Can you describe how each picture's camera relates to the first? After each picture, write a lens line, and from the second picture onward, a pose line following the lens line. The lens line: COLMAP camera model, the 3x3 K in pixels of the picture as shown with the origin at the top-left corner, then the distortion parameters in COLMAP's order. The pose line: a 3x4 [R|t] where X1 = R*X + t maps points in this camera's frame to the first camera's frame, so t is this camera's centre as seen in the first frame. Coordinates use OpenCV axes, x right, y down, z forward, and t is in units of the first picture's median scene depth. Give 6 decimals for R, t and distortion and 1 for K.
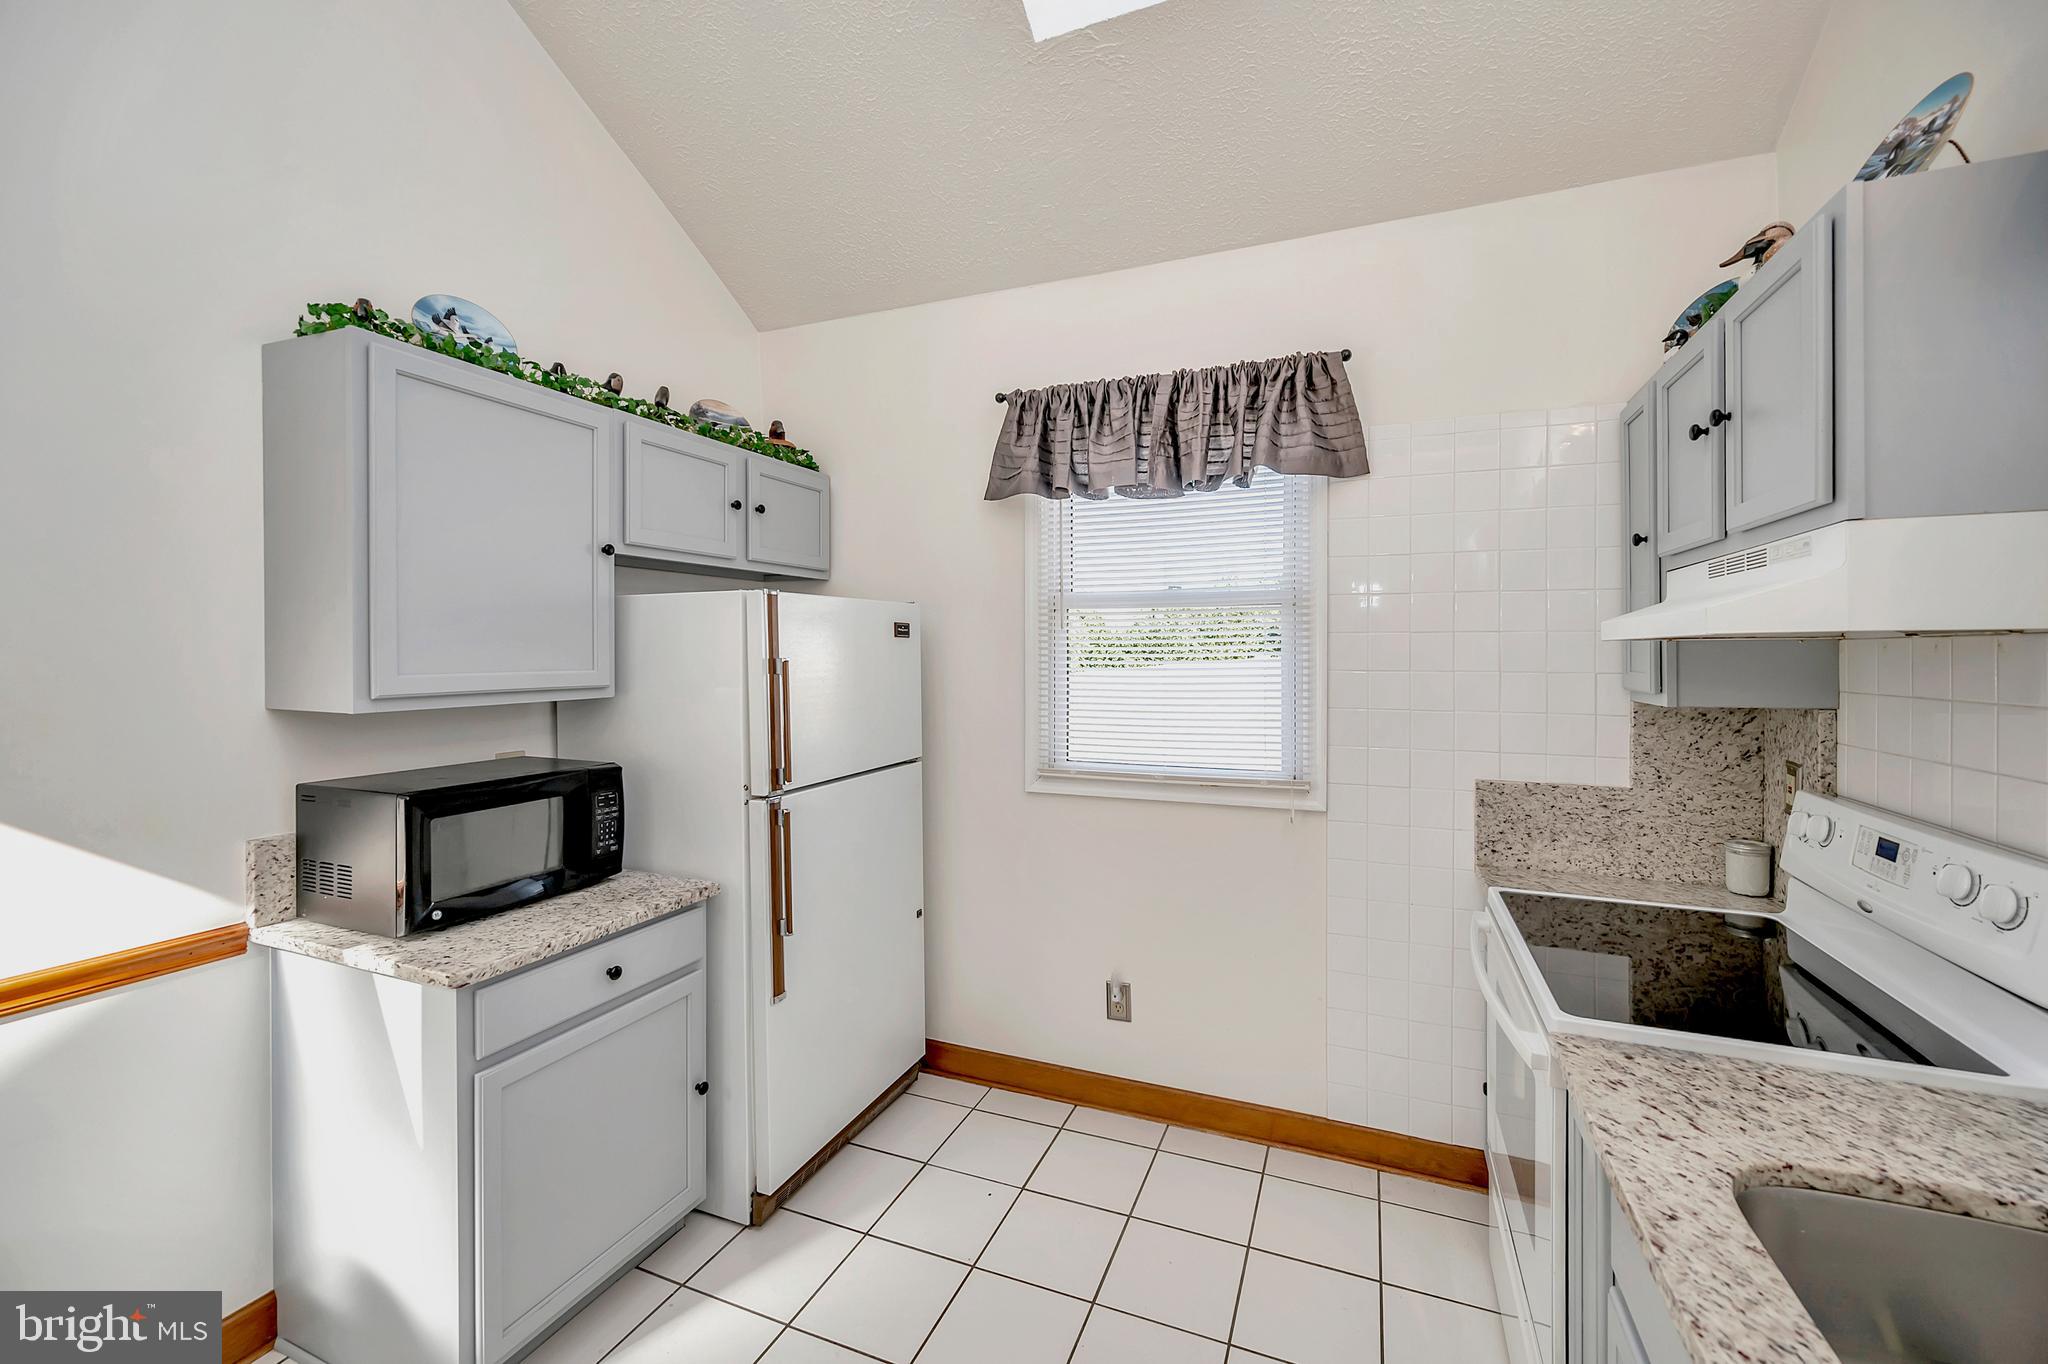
lens RADIAL K [[834.2, 0, 1030.4], [0, 834.2, 653.6], [0, 0, 1]] dist [0.003653, 0.001055]
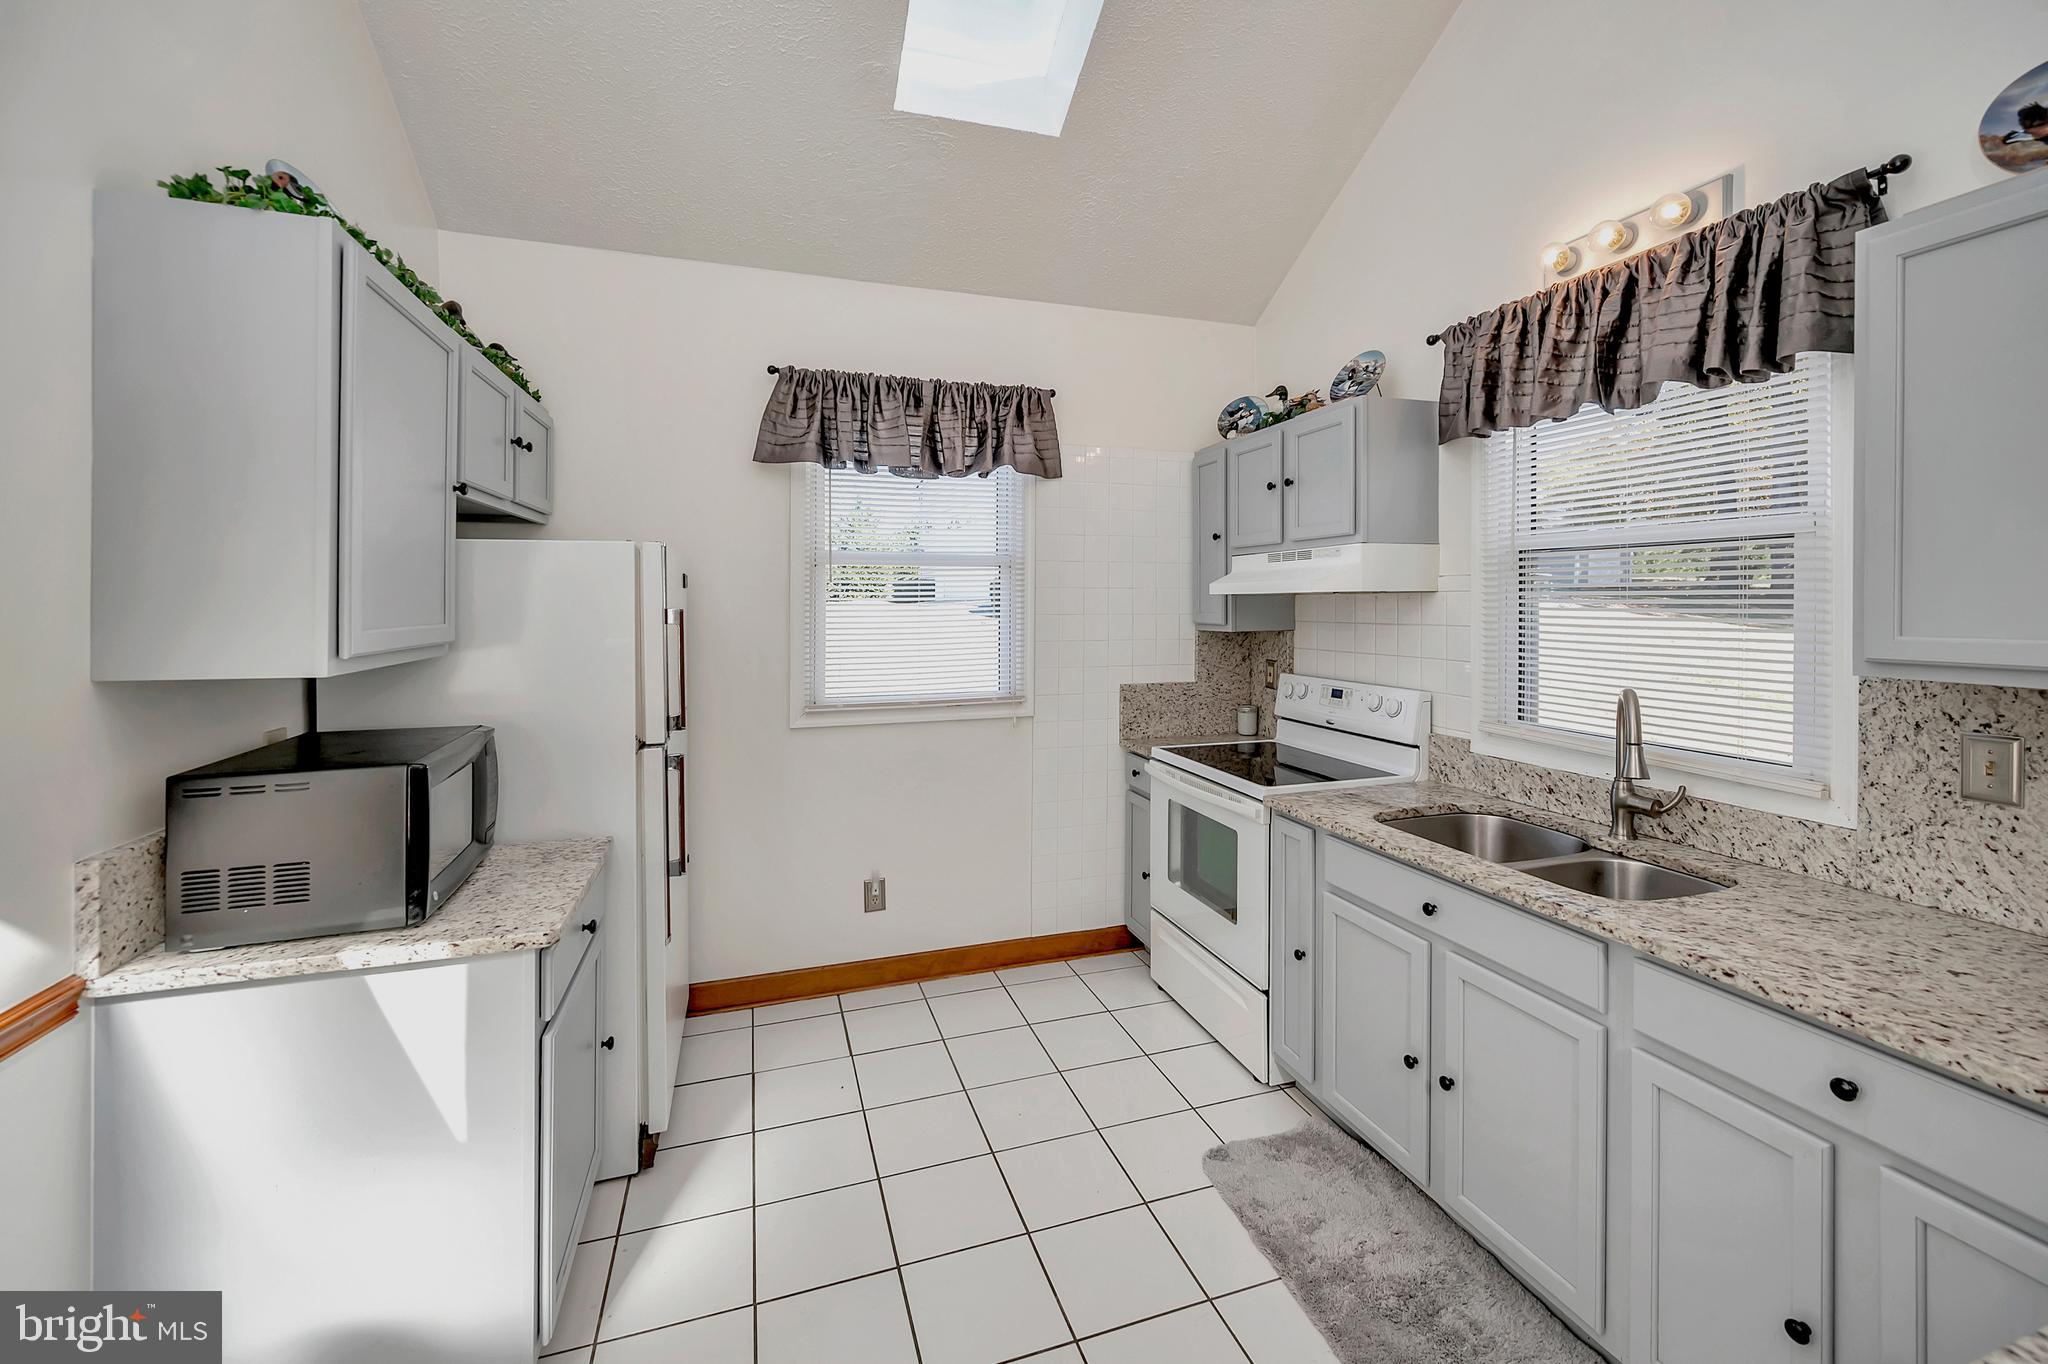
lens RADIAL K [[834.2, 0, 1040.4], [0, 834.2, 602.6], [0, 0, 1]] dist [0.003653, 0.001055]
pose [[0.758535, -0.001297, 0.651630, -0.550228], [0.003653, 0.999991, -0.002263, 0.002898], [-0.651622, 0.004097, 0.758533, -0.067164]]
